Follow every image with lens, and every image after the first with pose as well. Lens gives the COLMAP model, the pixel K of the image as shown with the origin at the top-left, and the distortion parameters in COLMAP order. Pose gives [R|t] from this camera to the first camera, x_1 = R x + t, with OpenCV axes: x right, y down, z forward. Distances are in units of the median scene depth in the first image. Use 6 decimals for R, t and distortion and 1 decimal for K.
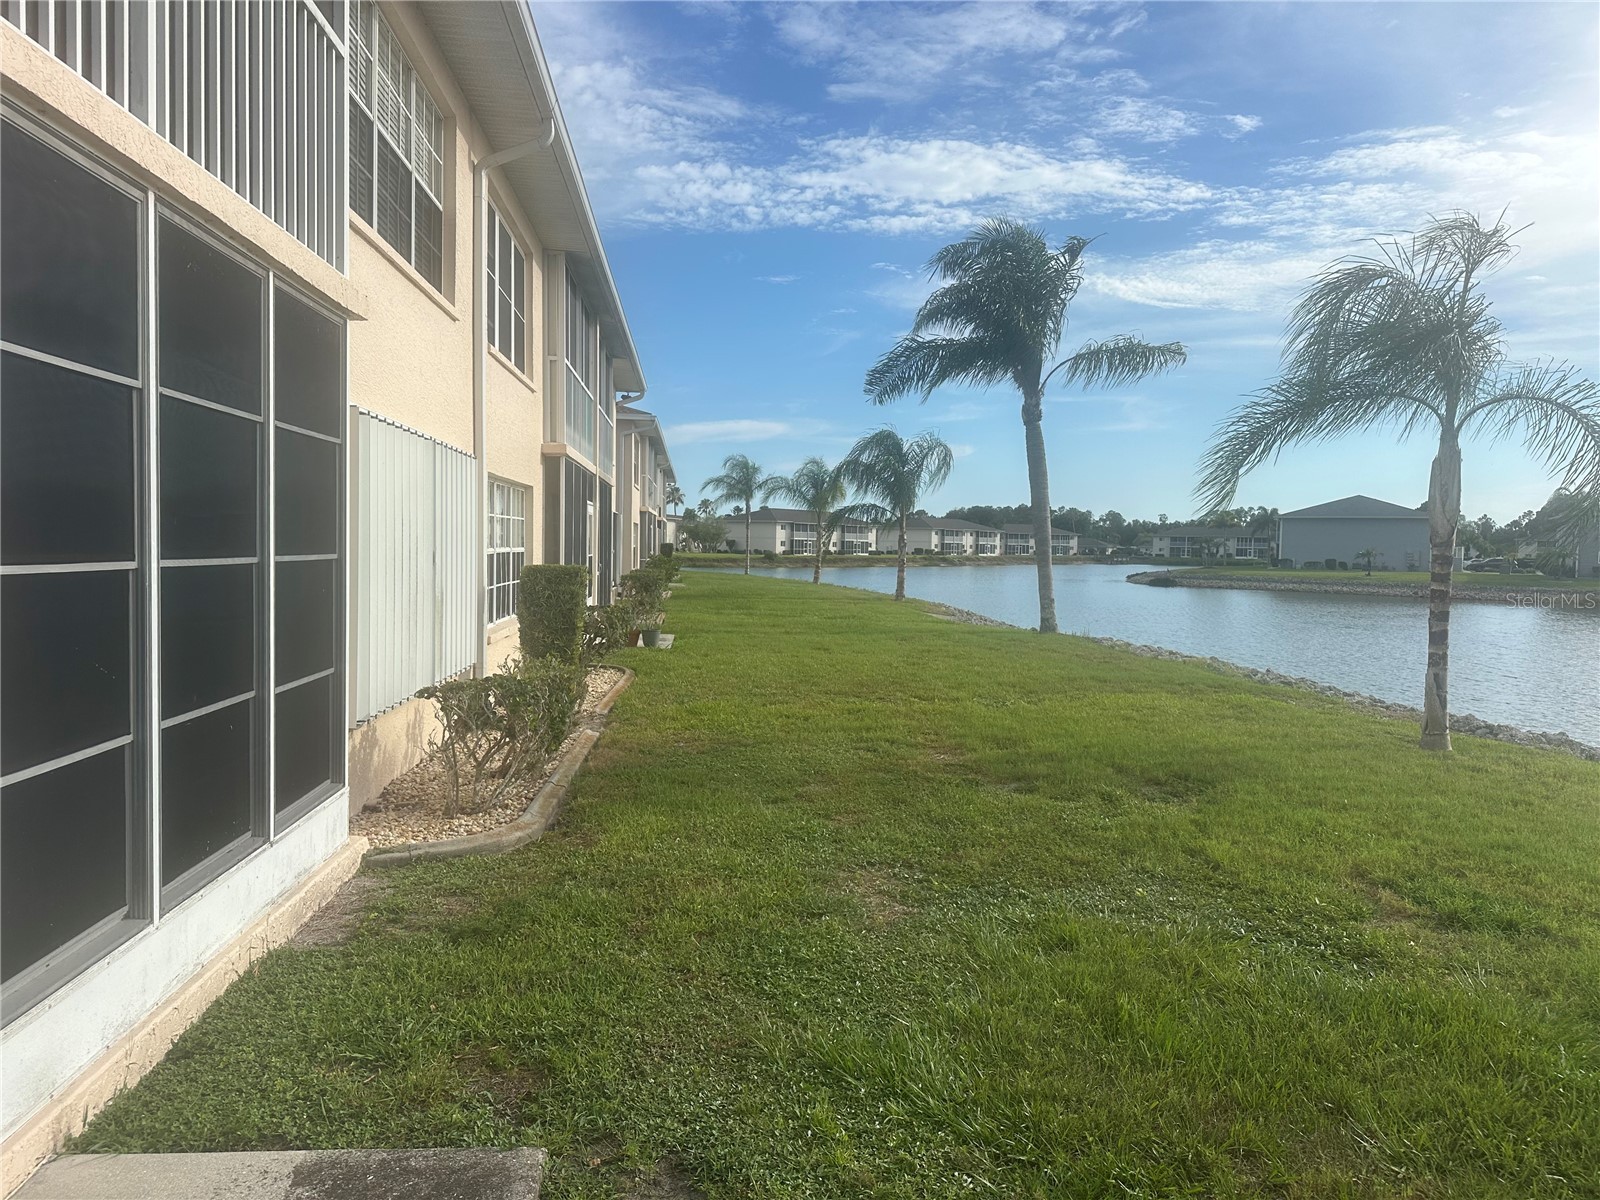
lens RADIAL K [[1119.0, 0, 811.6], [0, 1119.0, 586.1], [0, 0, 1]] dist [0.058812, -0.065644]
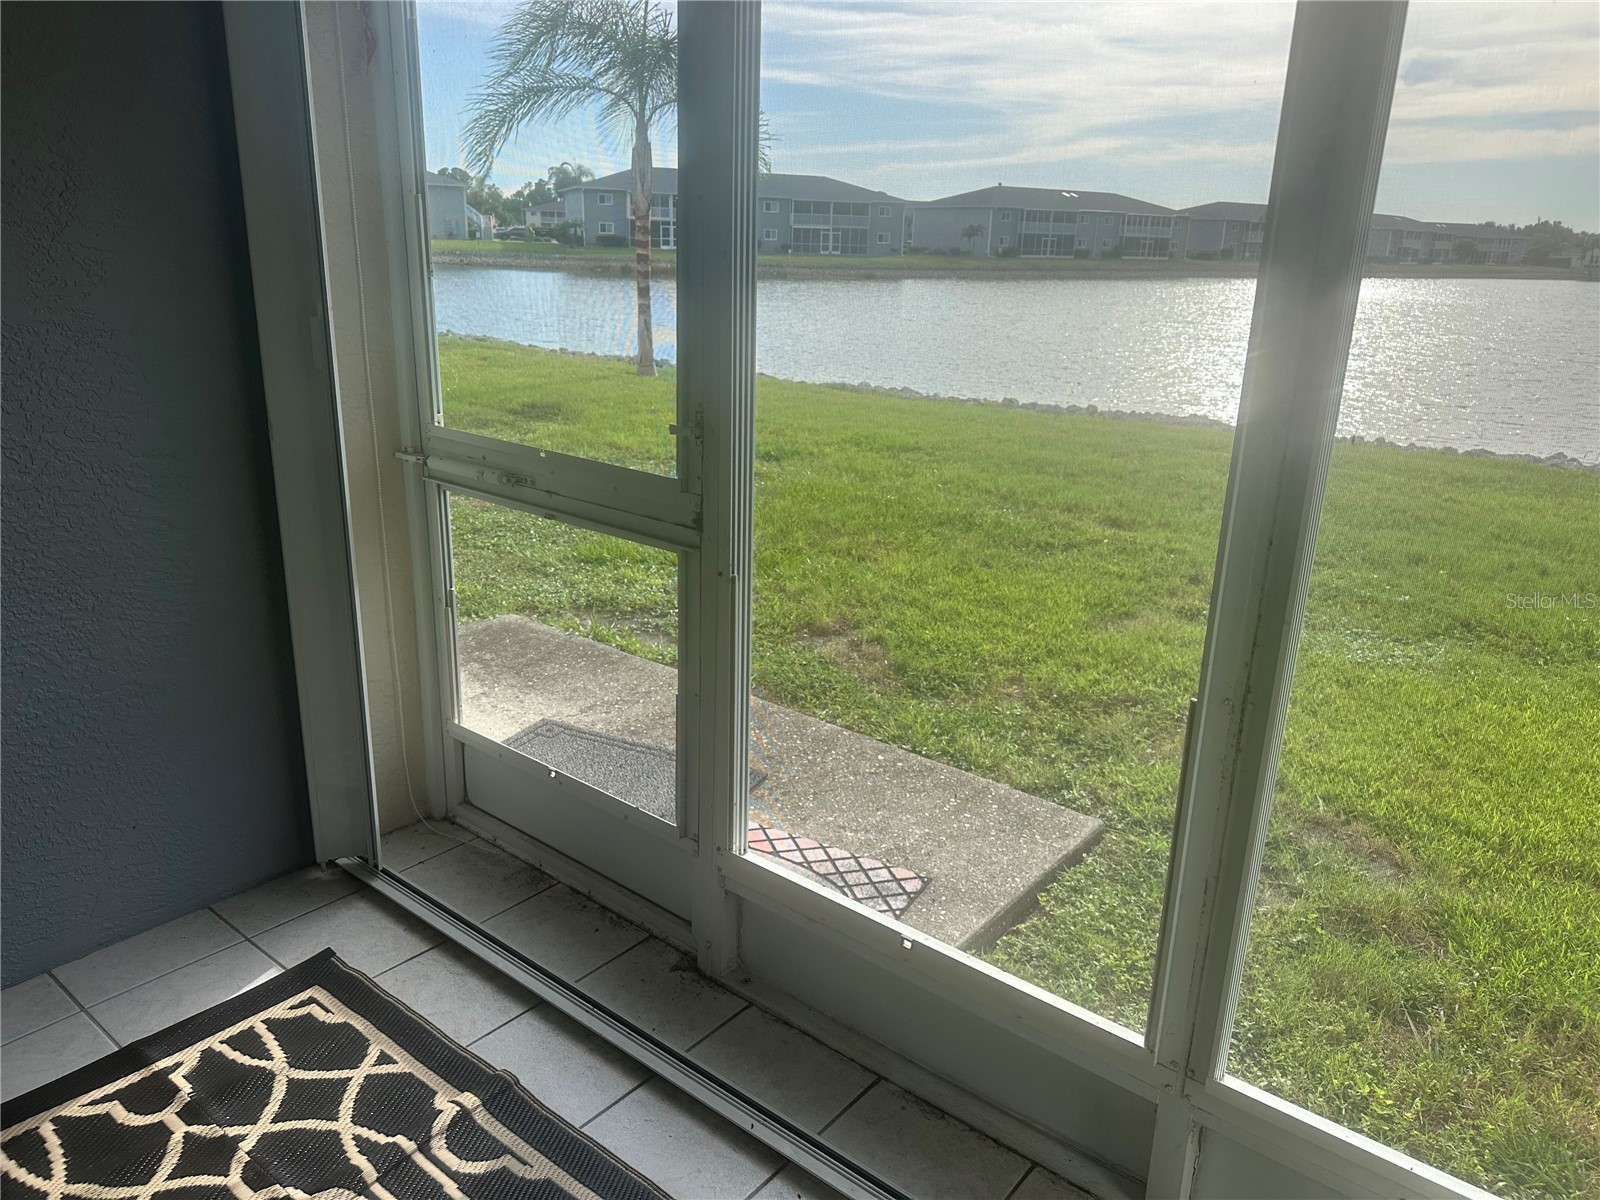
lens RADIAL K [[1119.0, 0, 809.0], [0, 1119.0, 595.0], [0, 0, 1]] dist [0.058812, -0.065644]
pose [[0.697170, -0.215144, 0.683861, -0.305646], [0.009000, 0.956459, 0.291729, 0.002920], [-0.716849, -0.197230, 0.668751, -0.105319]]
